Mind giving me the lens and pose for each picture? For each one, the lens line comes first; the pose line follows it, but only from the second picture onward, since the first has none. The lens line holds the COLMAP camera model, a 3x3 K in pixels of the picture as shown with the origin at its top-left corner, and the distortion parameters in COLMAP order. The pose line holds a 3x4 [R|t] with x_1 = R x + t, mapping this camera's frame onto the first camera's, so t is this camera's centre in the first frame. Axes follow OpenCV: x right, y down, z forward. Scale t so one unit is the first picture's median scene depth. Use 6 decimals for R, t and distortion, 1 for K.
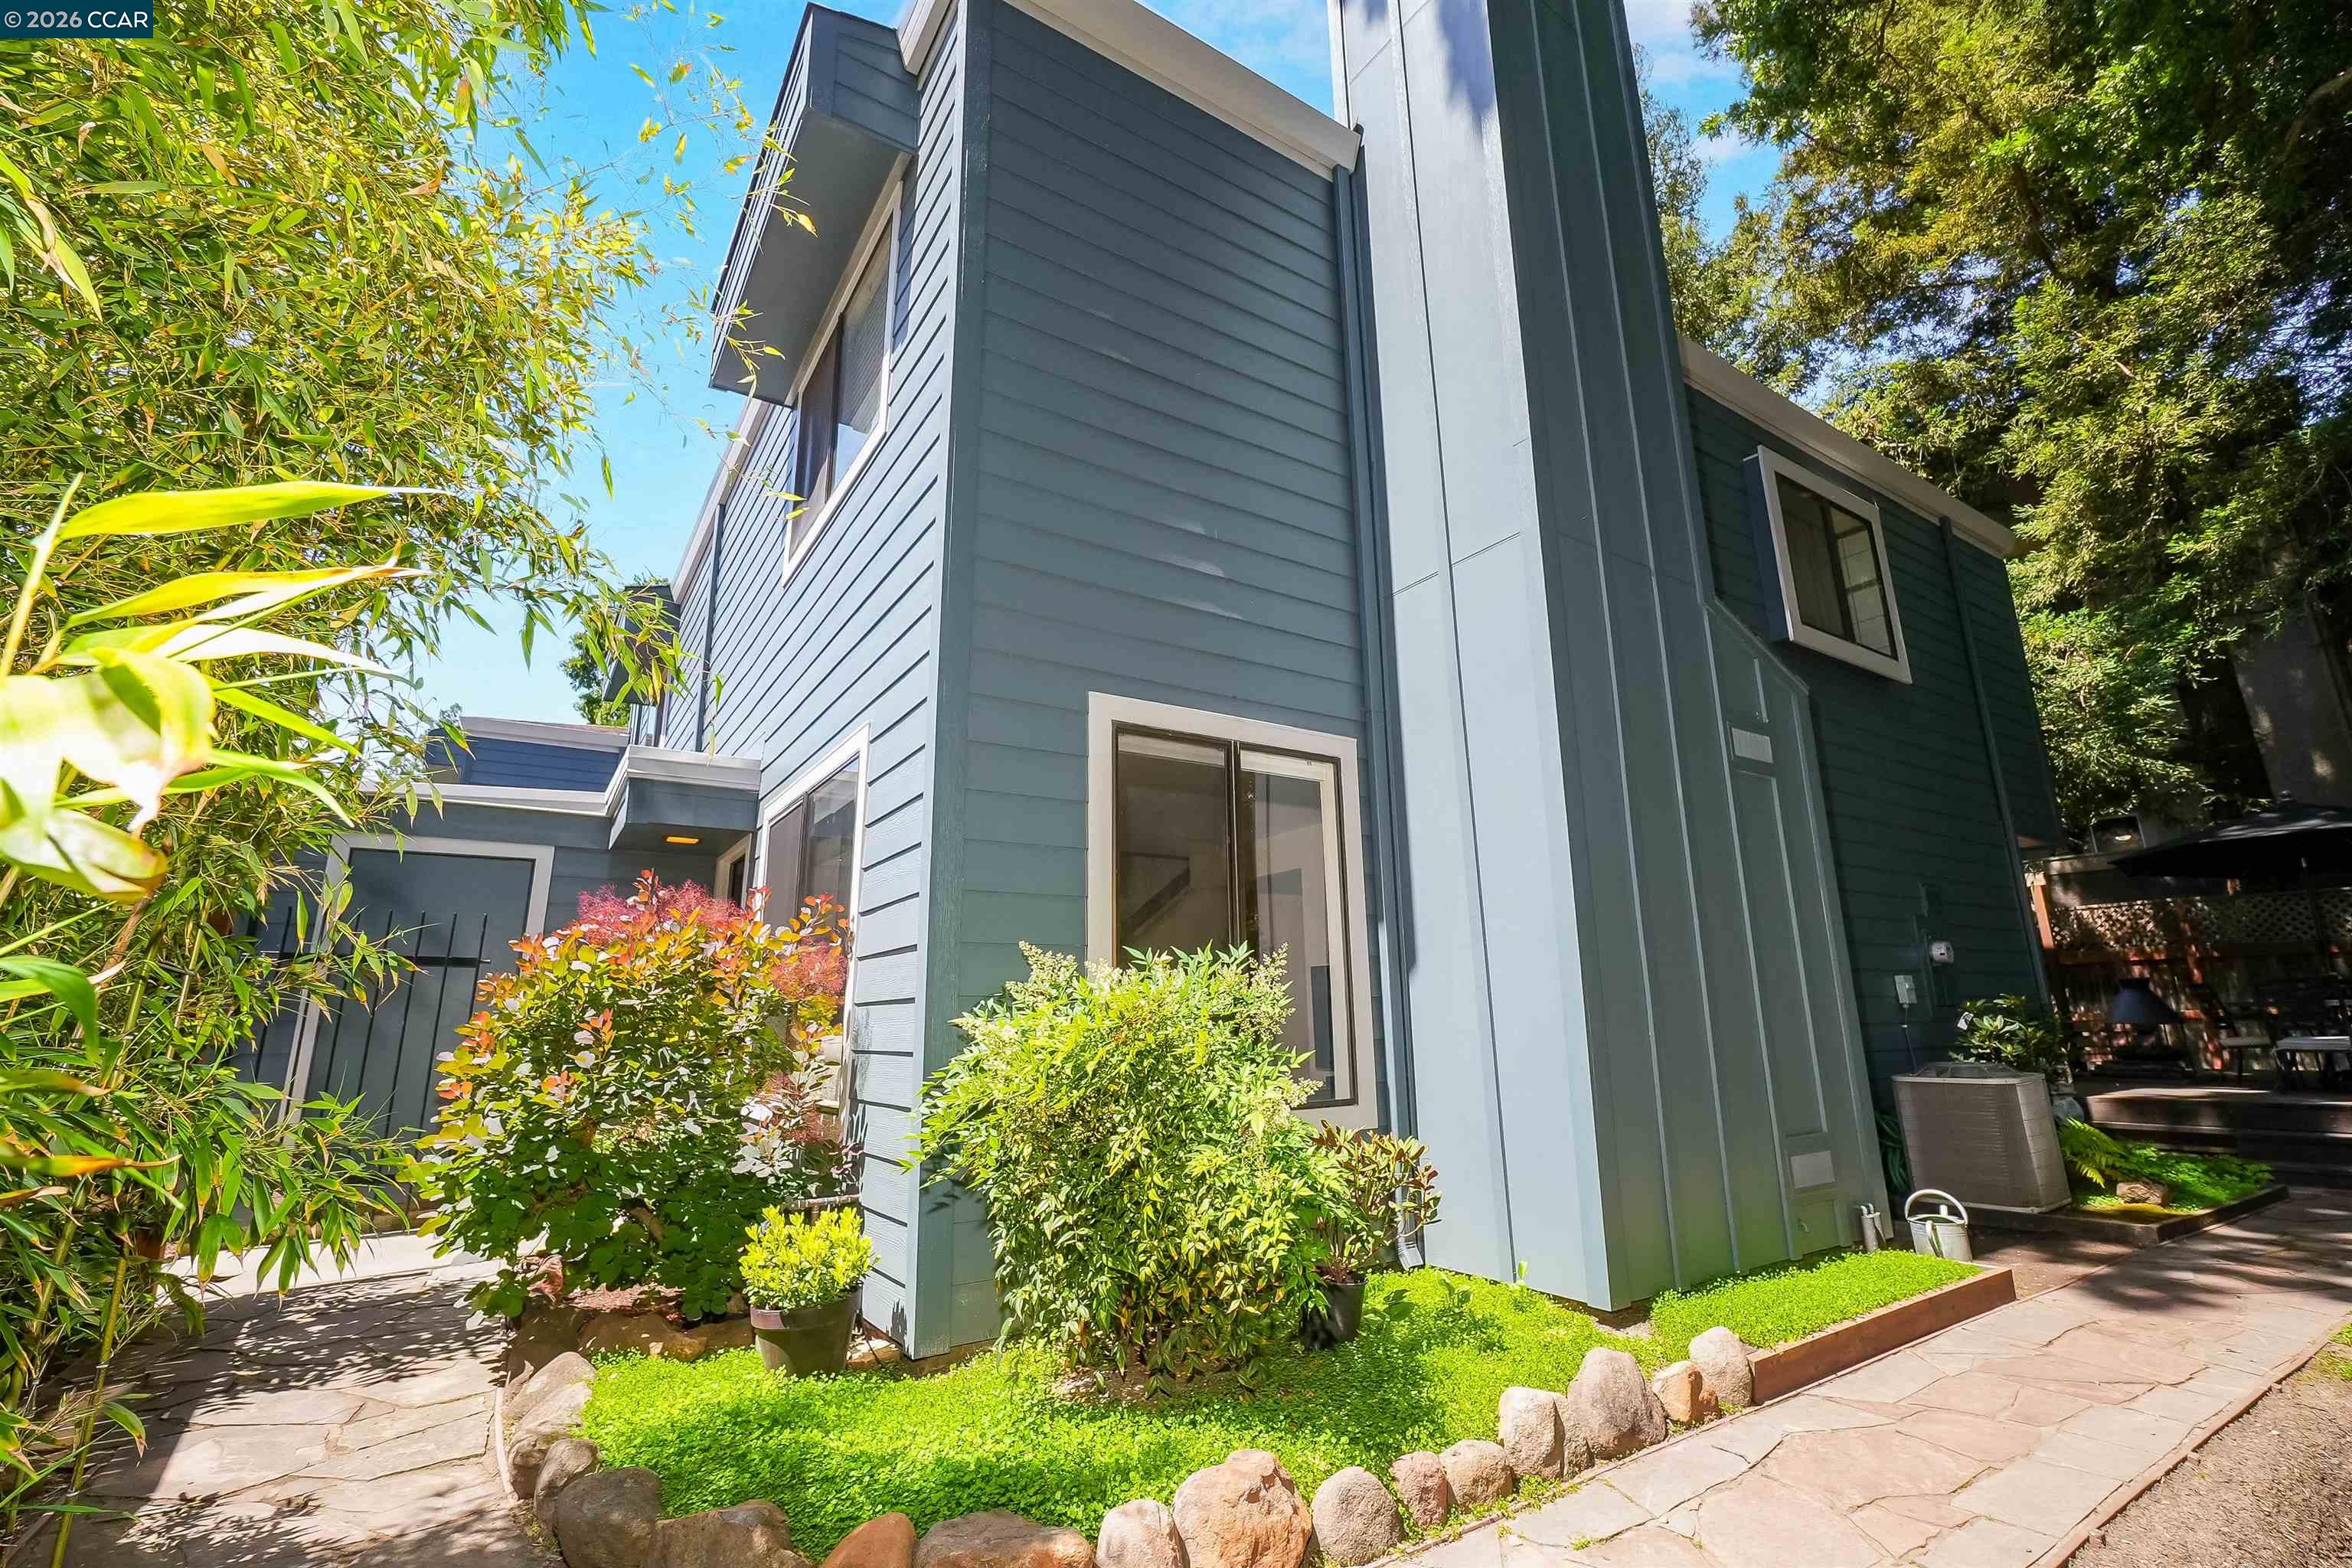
lens RADIAL K [[1017.6, 0, 1179.4], [0, 1017.6, 776.8], [0, 0, 1]] dist [-0.018051, 0.007141]
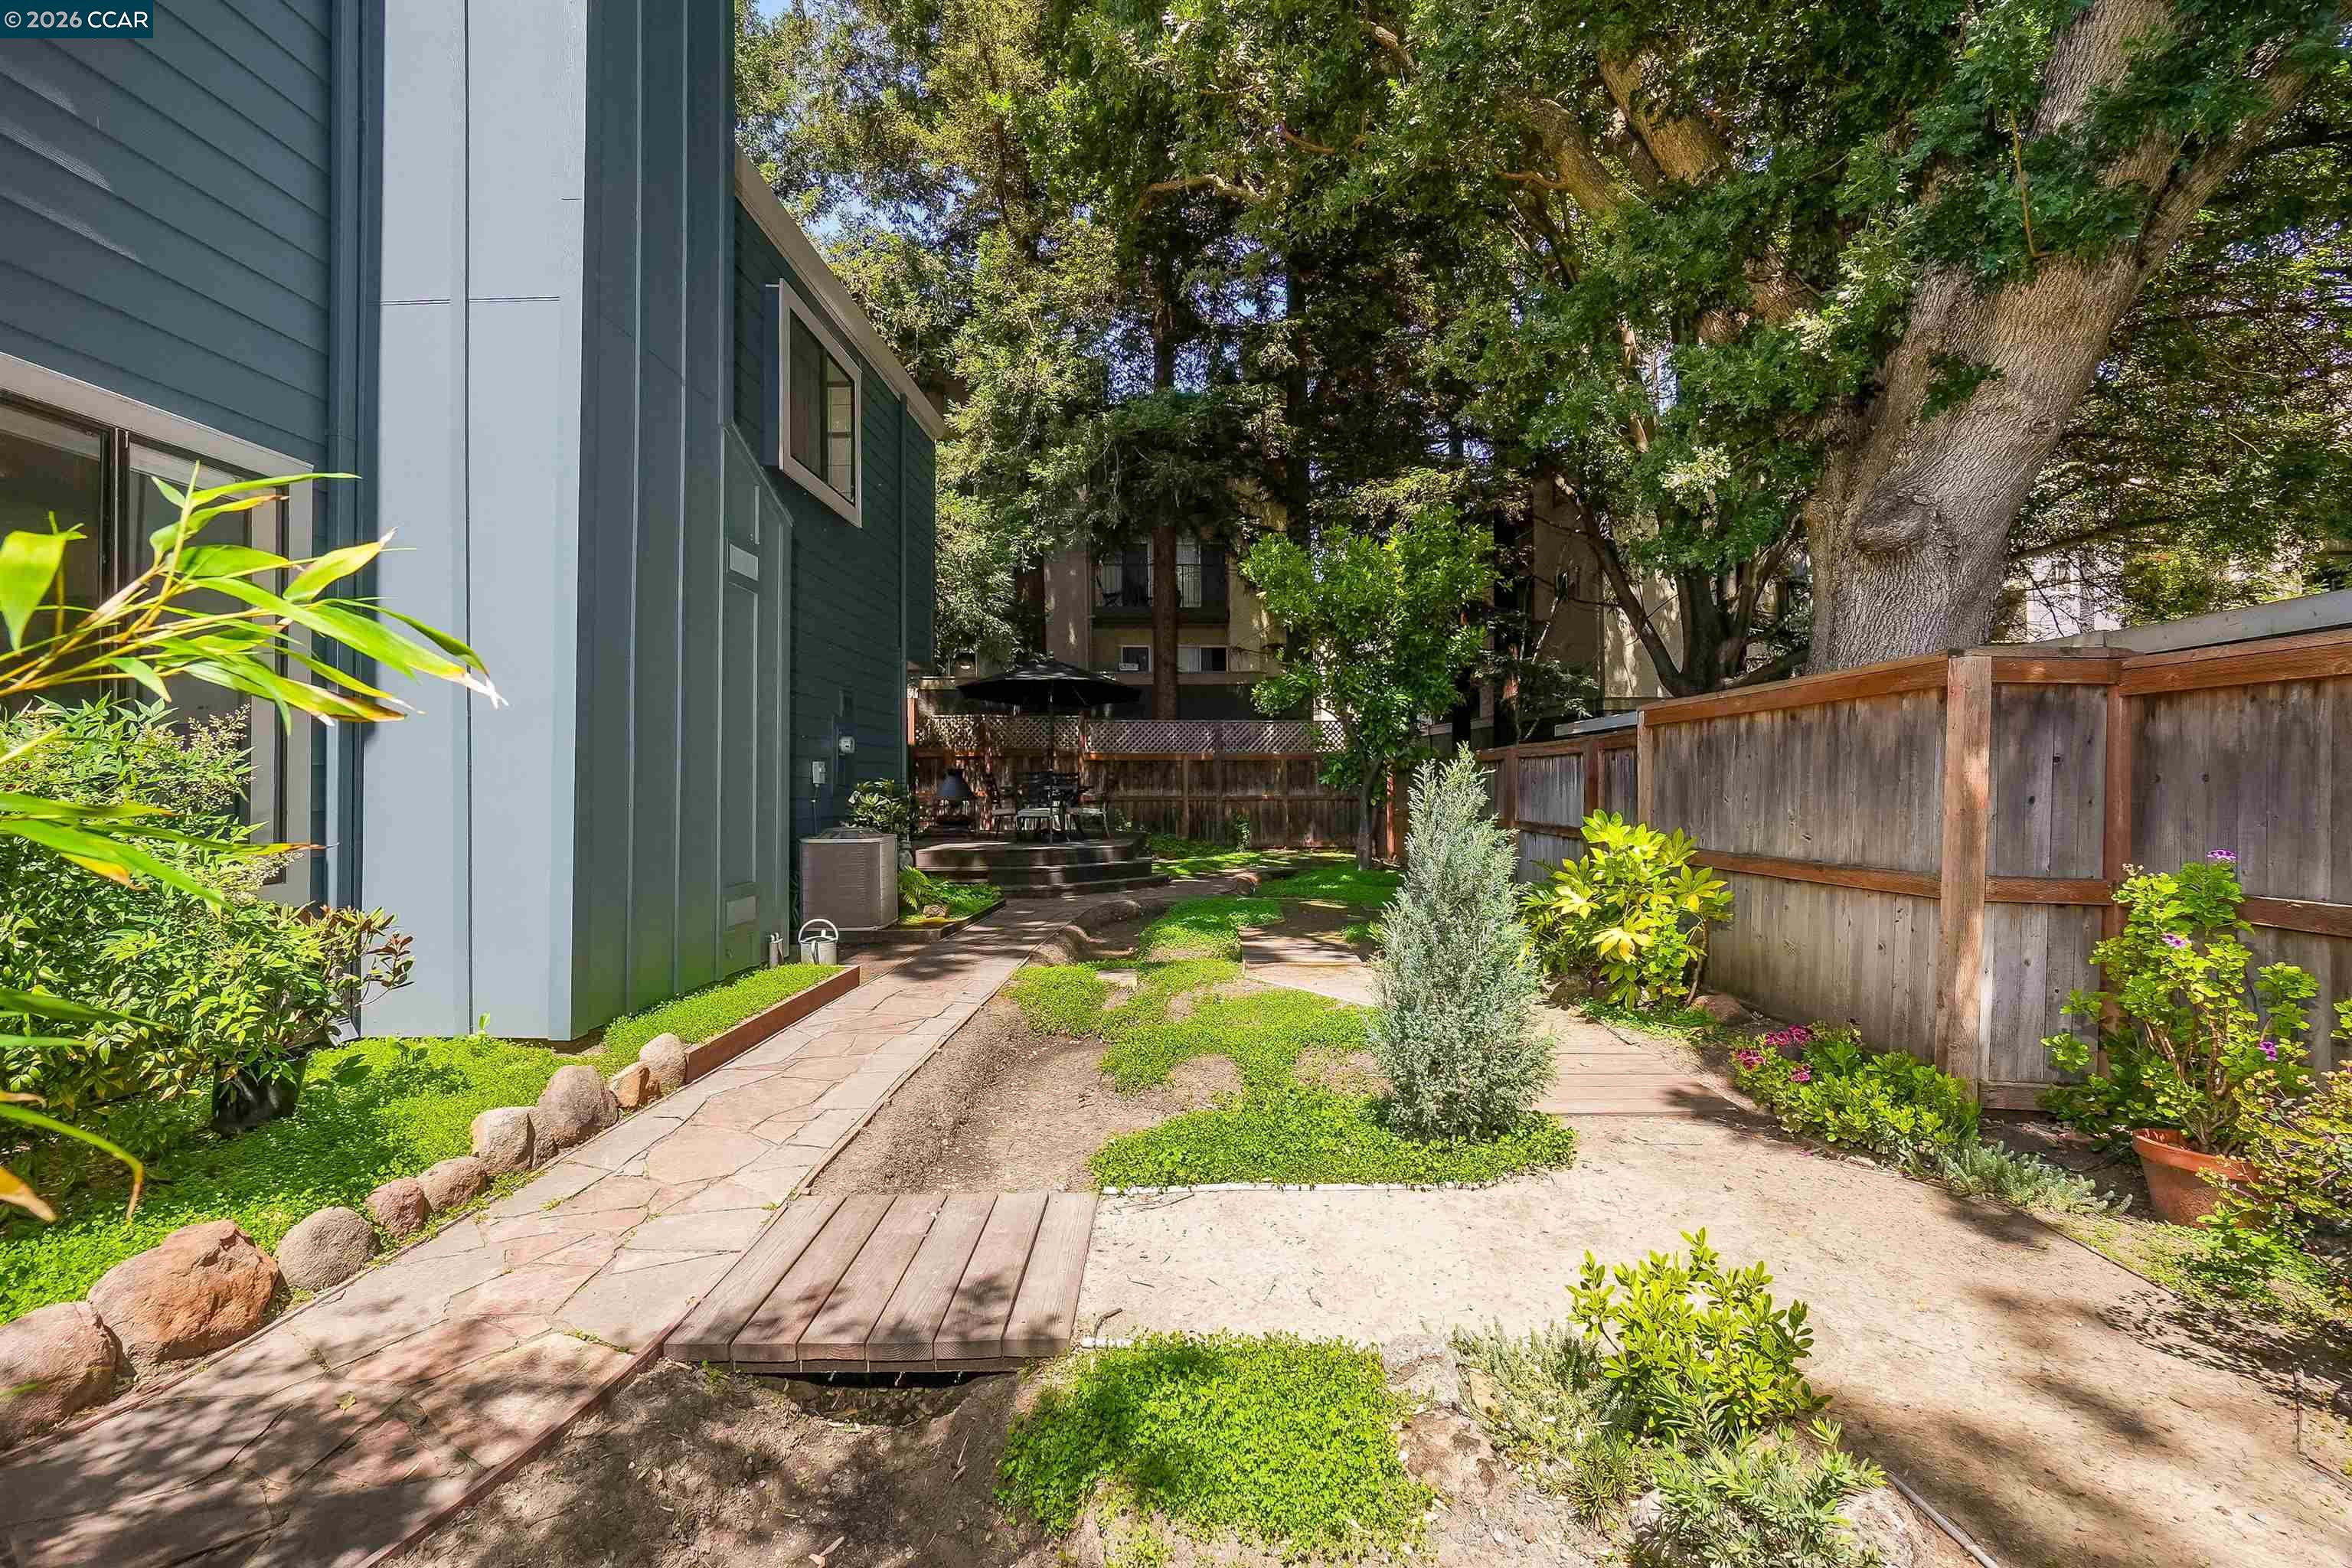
lens RADIAL K [[1017.6, 0, 1179.4], [0, 1017.6, 776.8], [0, 0, 1]] dist [-0.018051, 0.007141]
pose [[0.566219, 0.021278, 0.823980, -0.100905], [-0.198355, 0.973807, 0.111157, -0.020817], [-0.800032, -0.226380, 0.555608, -0.093967]]
